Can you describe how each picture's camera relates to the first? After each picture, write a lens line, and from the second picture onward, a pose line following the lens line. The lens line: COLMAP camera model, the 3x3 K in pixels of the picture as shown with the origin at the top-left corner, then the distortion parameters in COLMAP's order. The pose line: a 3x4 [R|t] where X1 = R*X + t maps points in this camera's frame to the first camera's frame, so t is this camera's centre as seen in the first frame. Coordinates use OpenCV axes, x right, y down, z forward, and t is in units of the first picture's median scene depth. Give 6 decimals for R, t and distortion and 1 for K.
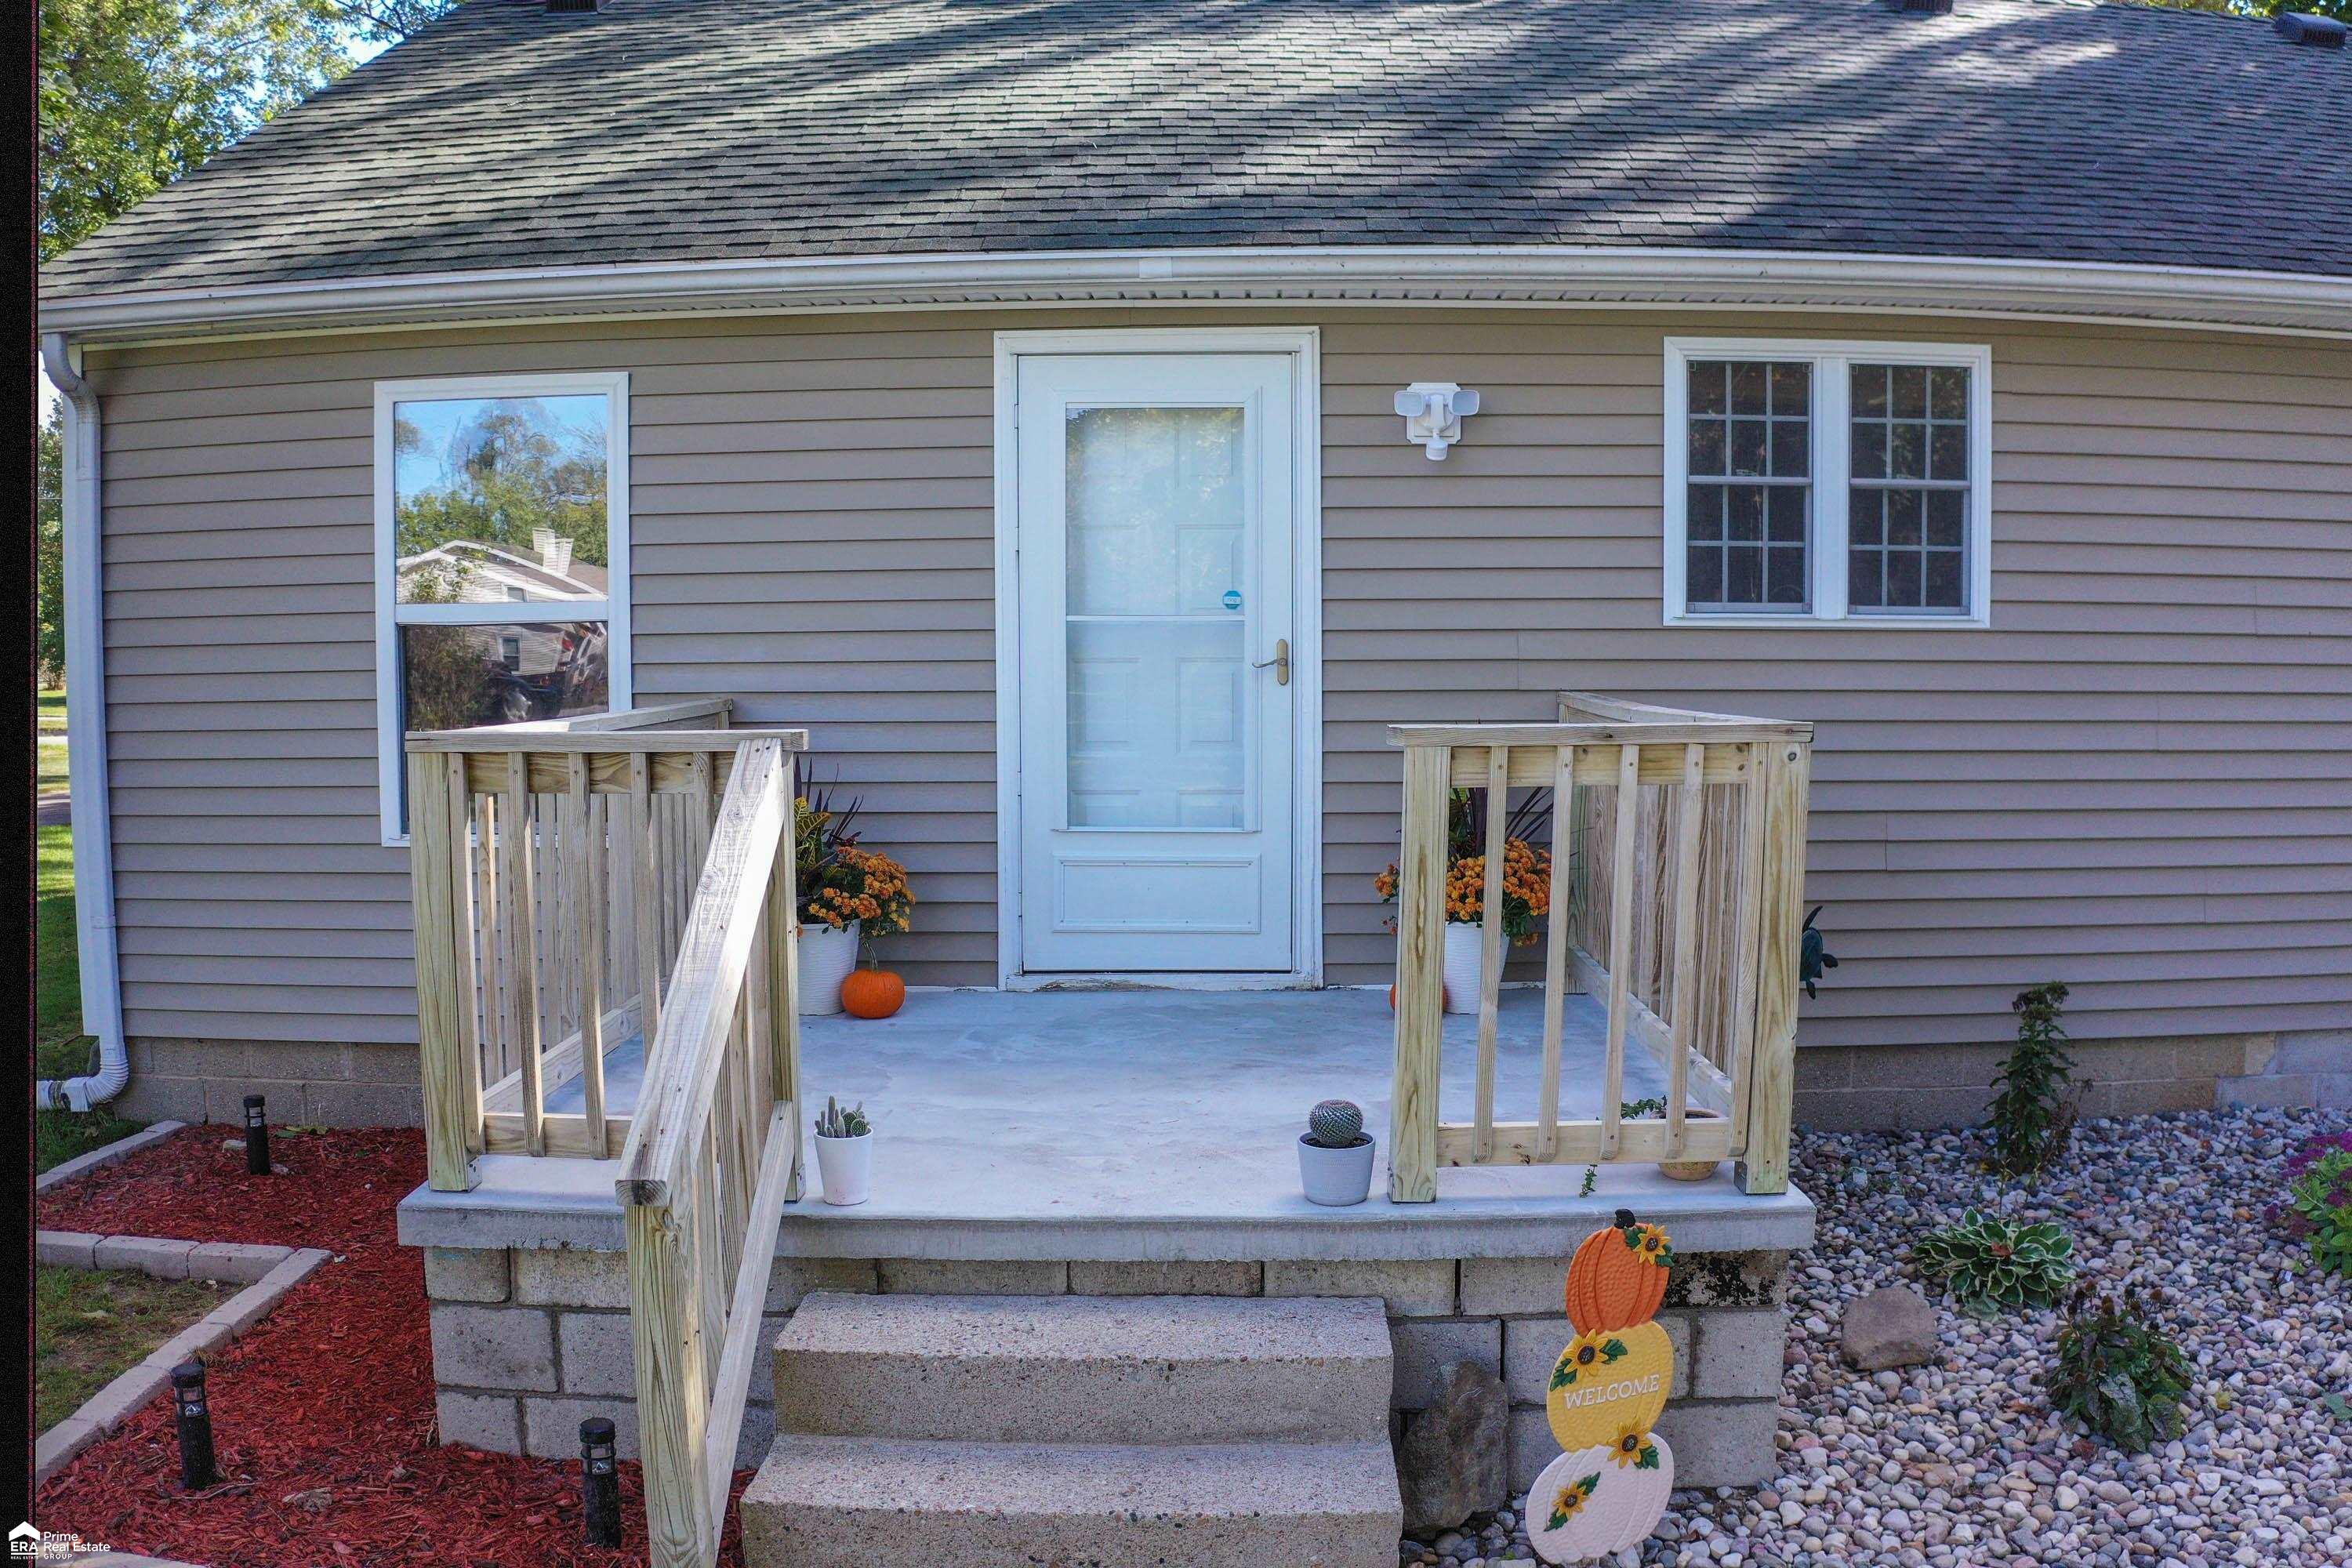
lens RADIAL K [[1879.8, 0, 1197.0], [0, 1879.8, 778.2], [0, 0, 1]] dist [-0.185055, 0.000804]
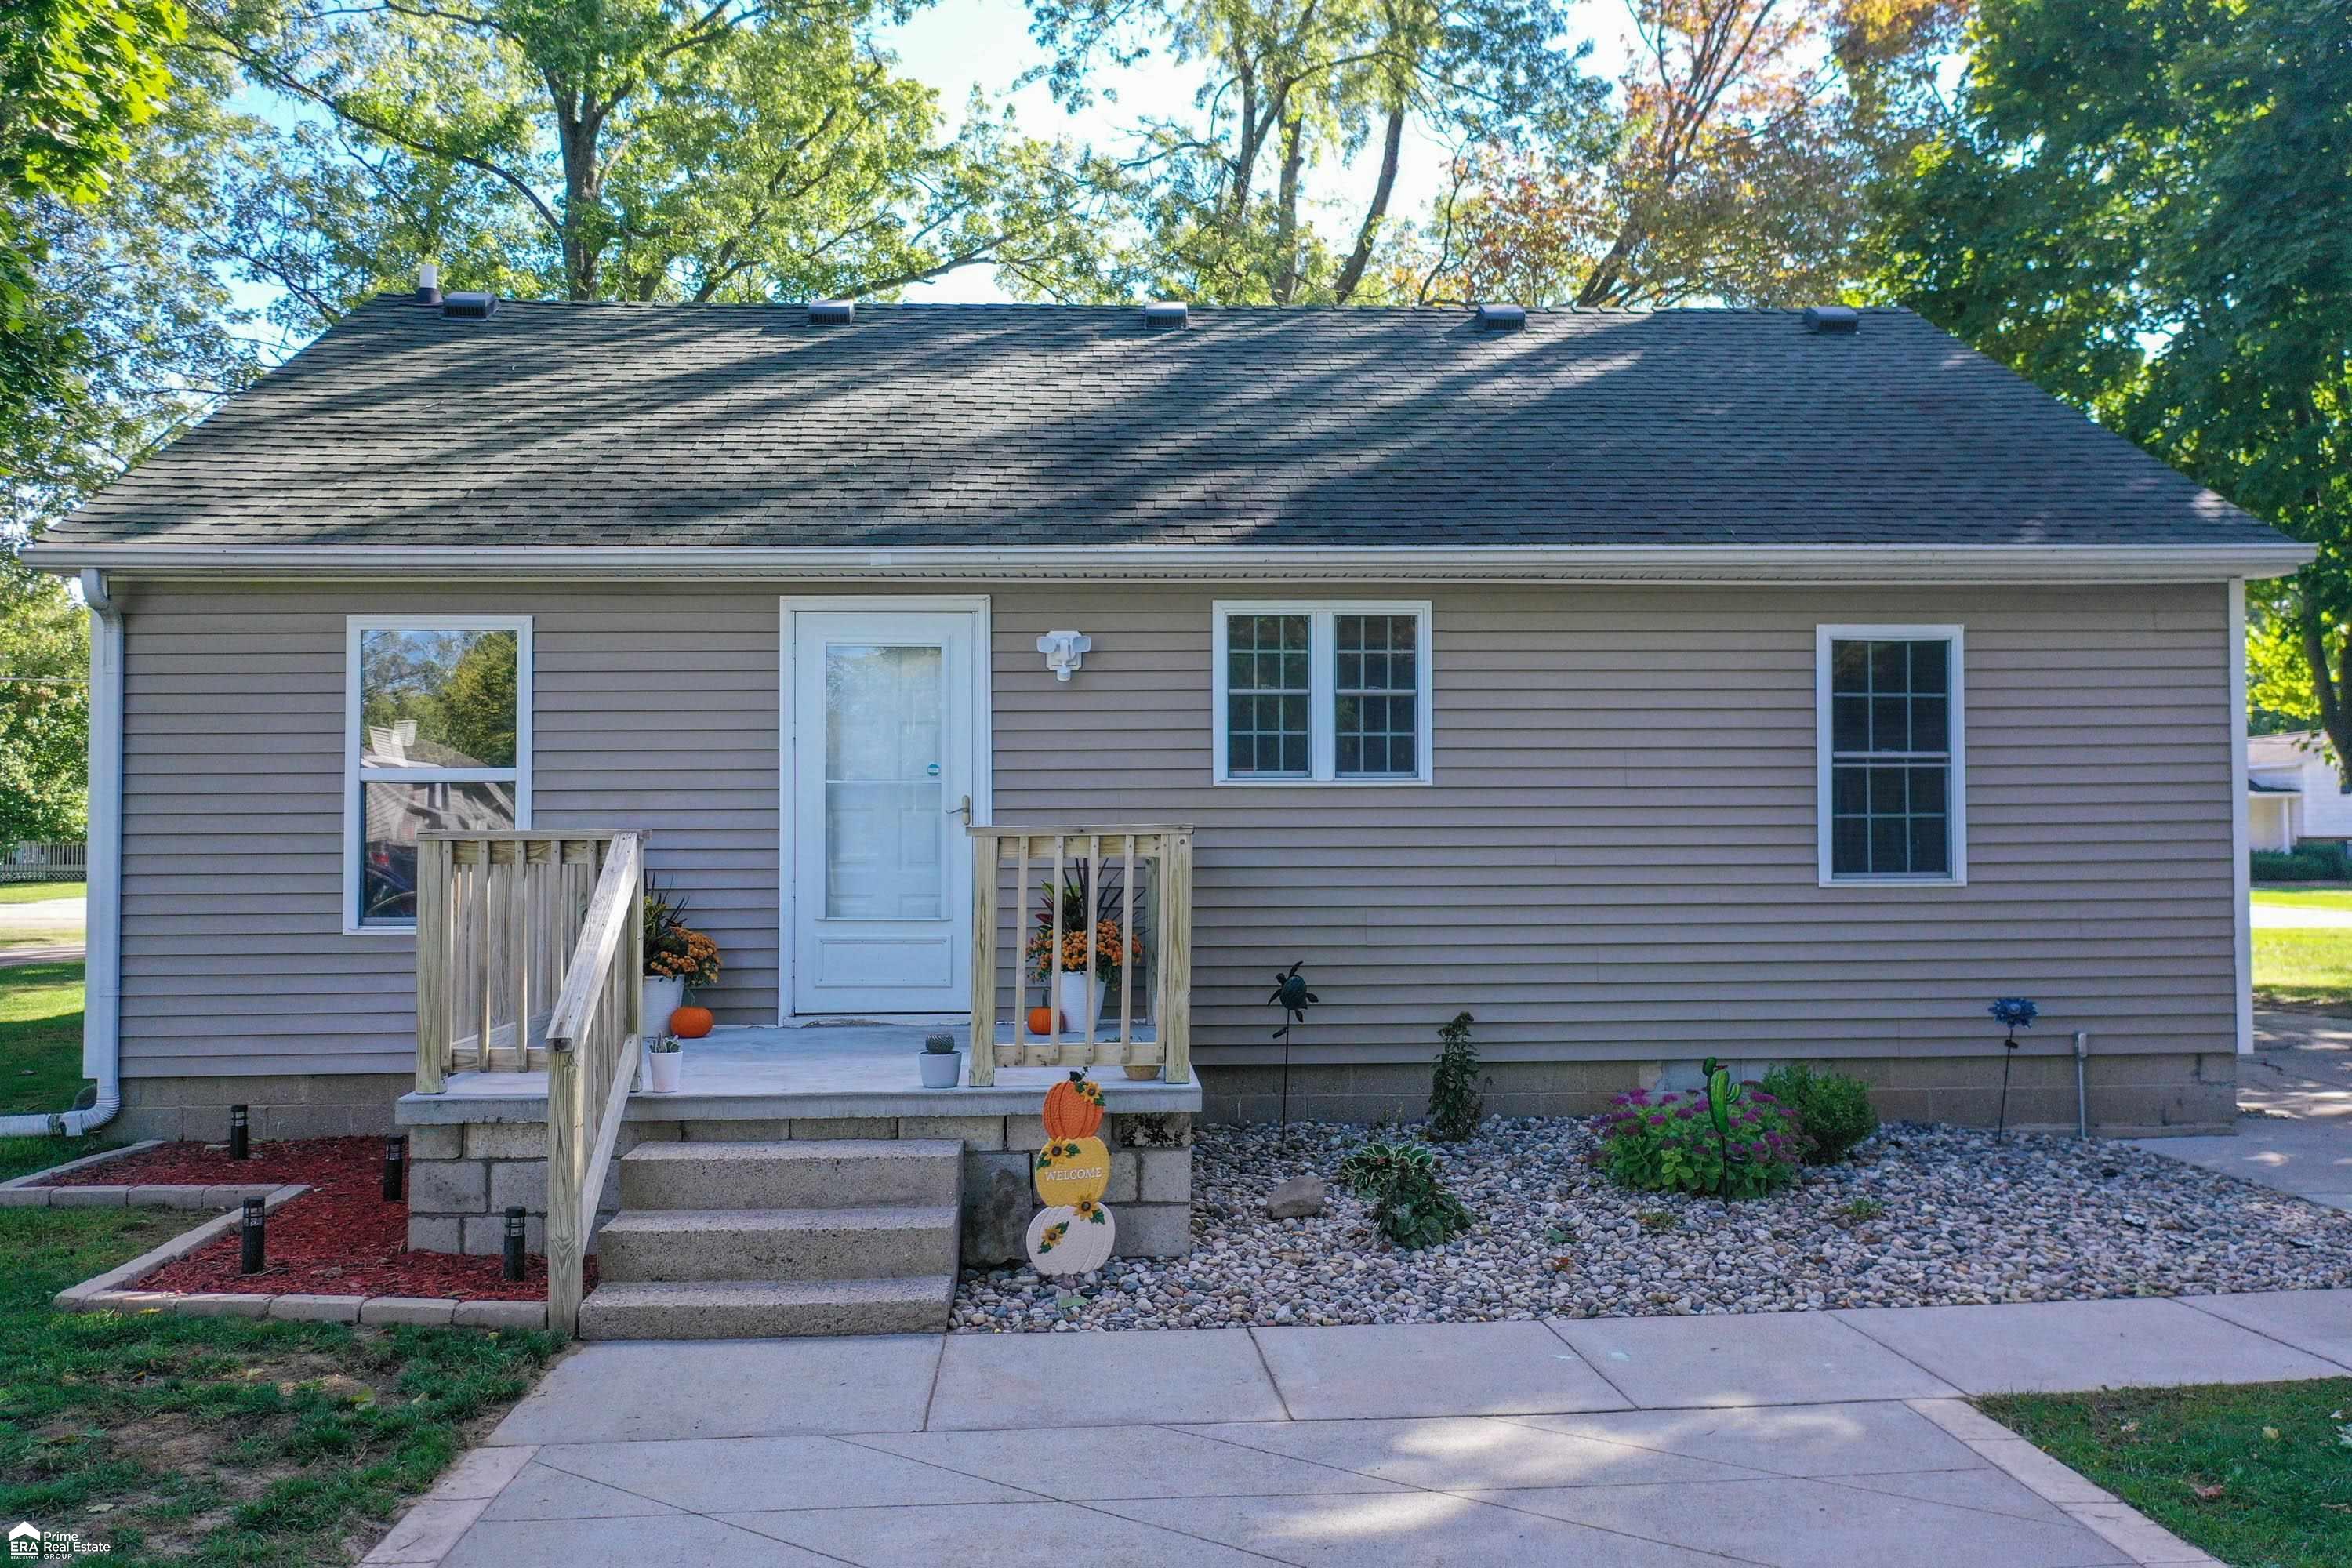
lens RADIAL K [[1870.7, 0, 1164.8], [0, 1870.7, 782.4], [0, 0, 1]] dist [0.004554, -0.003552]
pose [[0.998213, 0.001669, 0.059729, 0.118950], [0.004605, 0.994487, -0.104762, 0.079263], [-0.059575, 0.104850, 0.992702, -0.555525]]
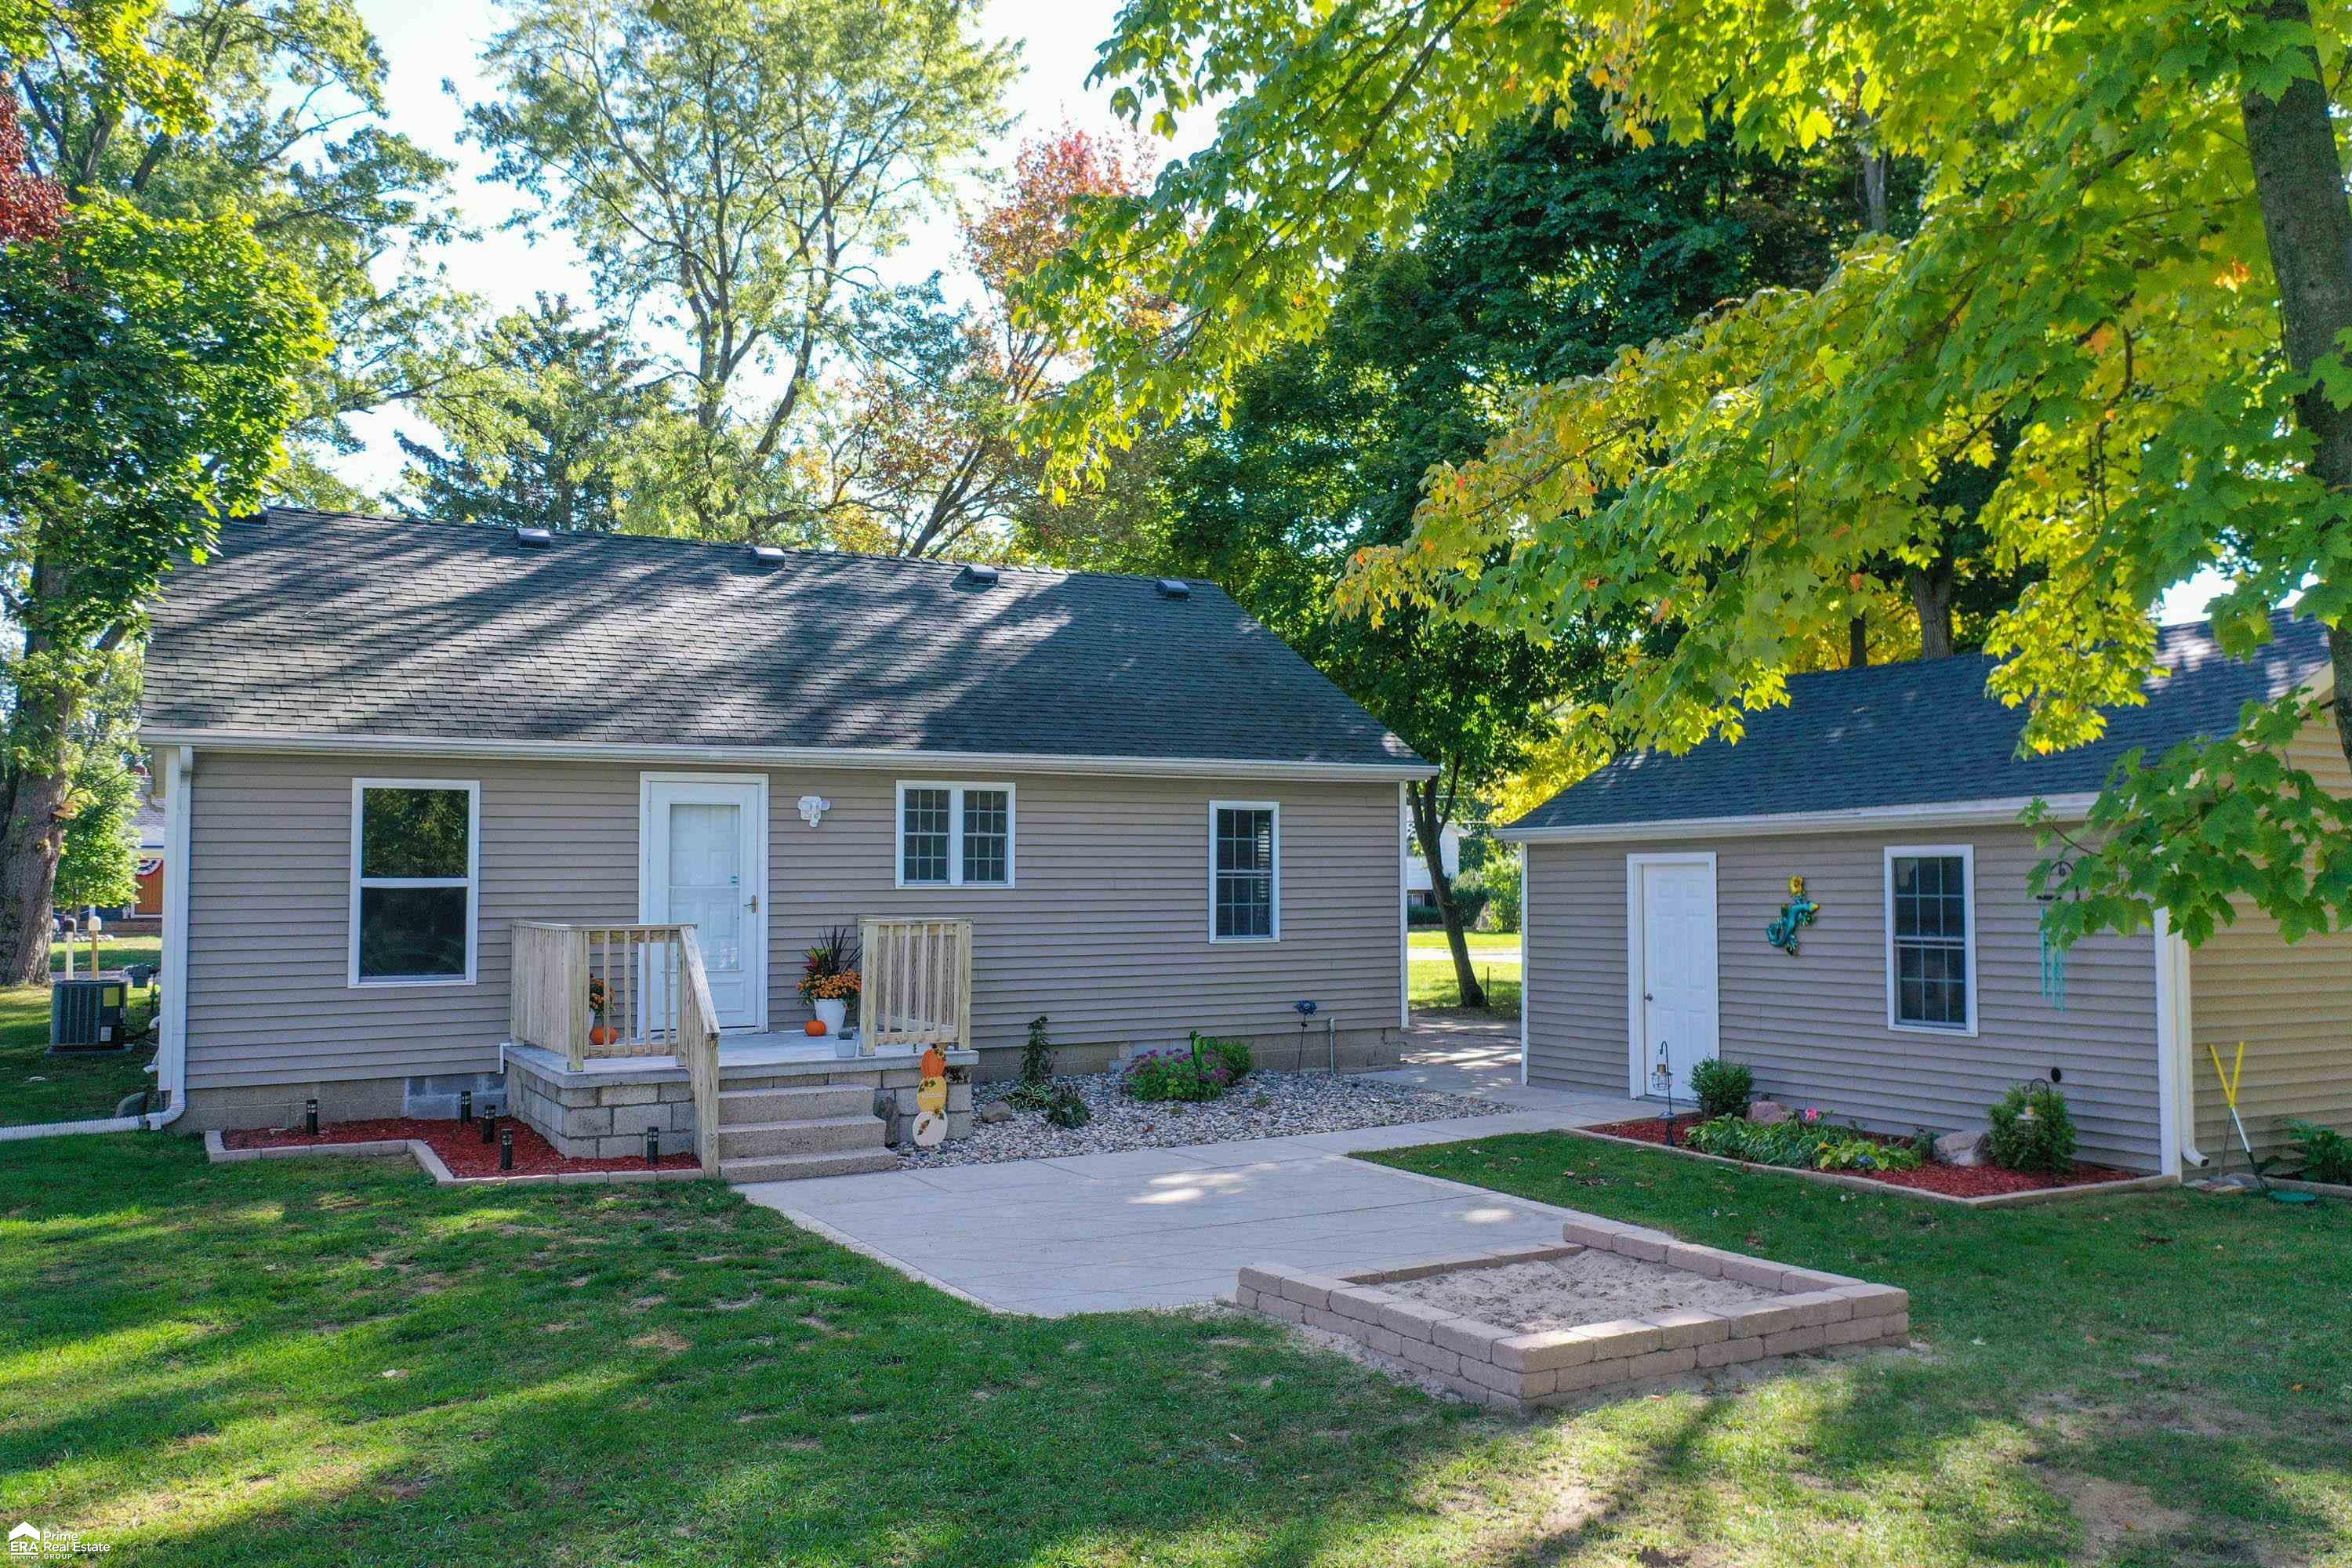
lens RADIAL K [[1870.7, 0, 1164.8], [0, 1870.7, 782.4], [0, 0, 1]] dist [0.004554, -0.003552]
pose [[0.875681, 0.025814, 0.482200, -0.710033], [0.036832, 0.992091, -0.119998, 0.102257], [-0.481484, 0.122841, 0.867804, -1.535141]]
